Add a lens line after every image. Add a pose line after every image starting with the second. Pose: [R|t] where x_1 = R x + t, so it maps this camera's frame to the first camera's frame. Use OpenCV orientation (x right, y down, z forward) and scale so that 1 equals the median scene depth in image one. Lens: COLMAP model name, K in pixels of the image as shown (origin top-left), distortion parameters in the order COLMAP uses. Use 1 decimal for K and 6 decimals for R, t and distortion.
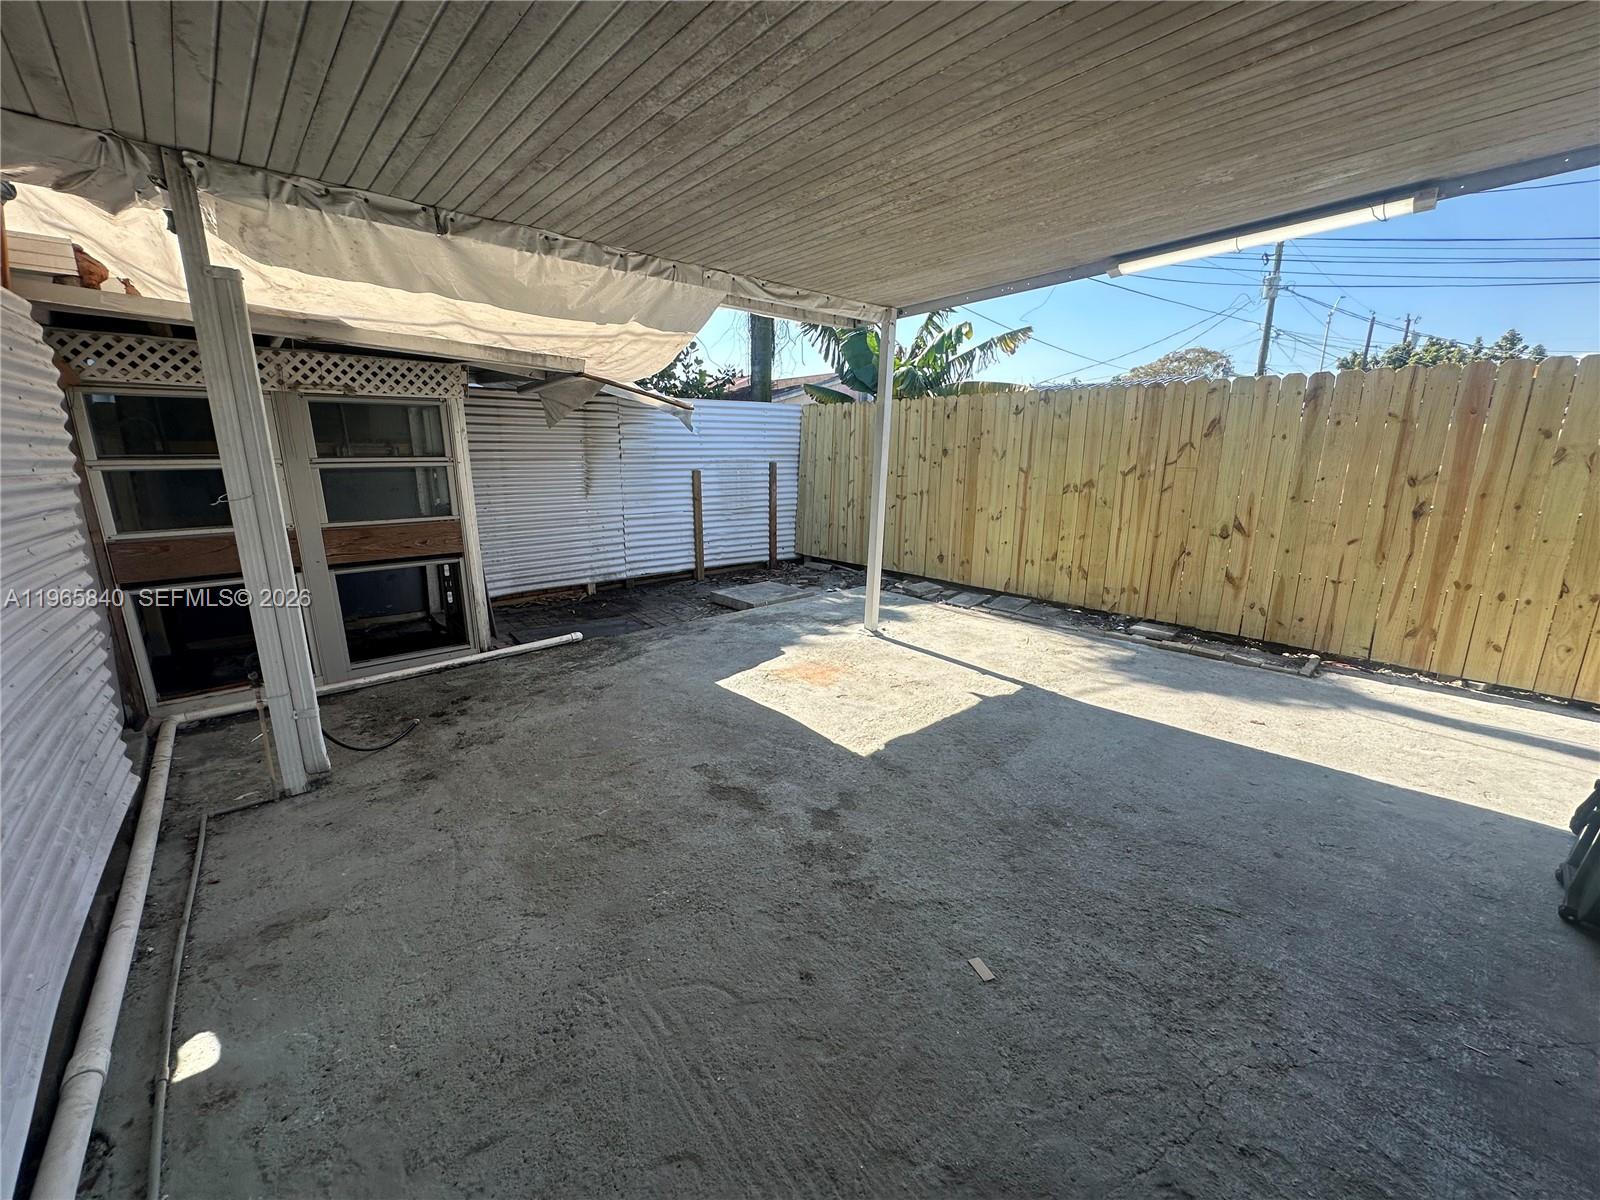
lens RADIAL K [[638.3, 0, 798.0], [0, 638.3, 605.2], [0, 0, 1]] dist [-0.003897, 0.001039]
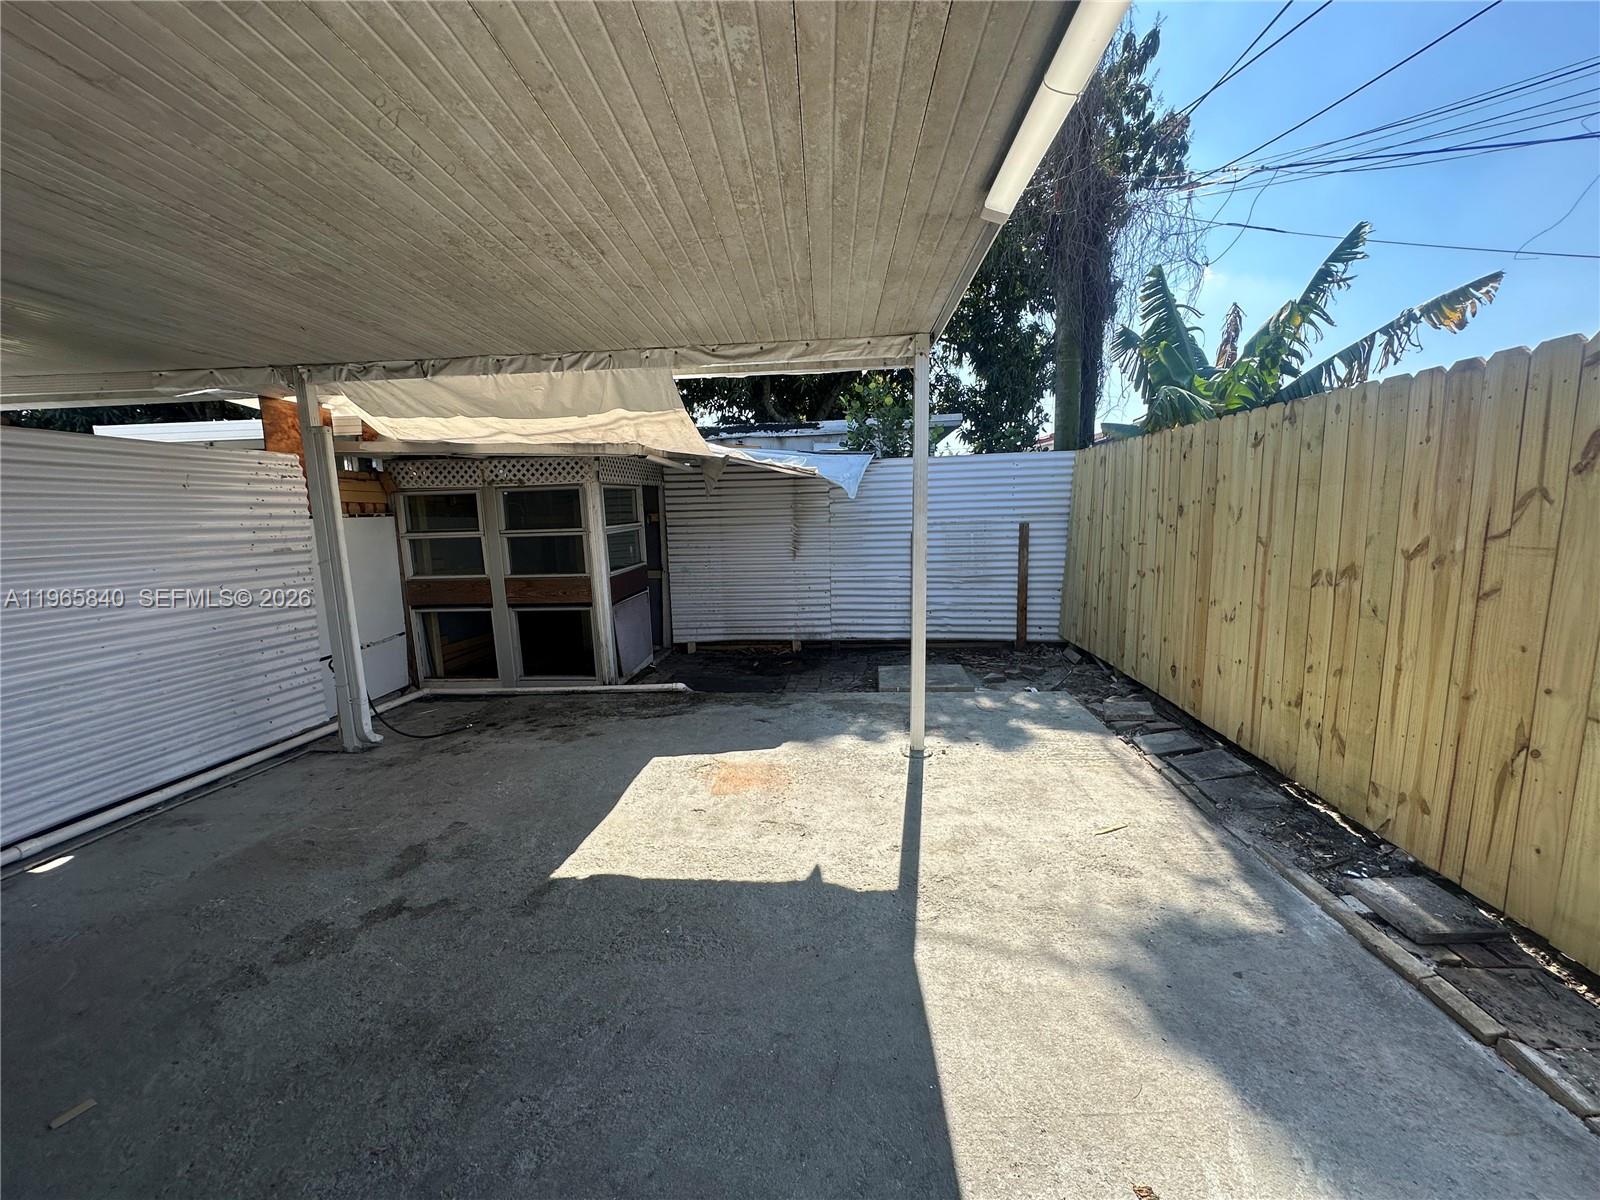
lens RADIAL K [[638.3, 0, 795.6], [0, 638.3, 605.1], [0, 0, 1]] dist [-0.003897, 0.001039]
pose [[0.689555, 0.087541, -0.718923, 0.570459], [-0.142477, 0.989666, -0.016147, -0.101166], [0.710080, 0.113564, 0.694902, 0.365019]]
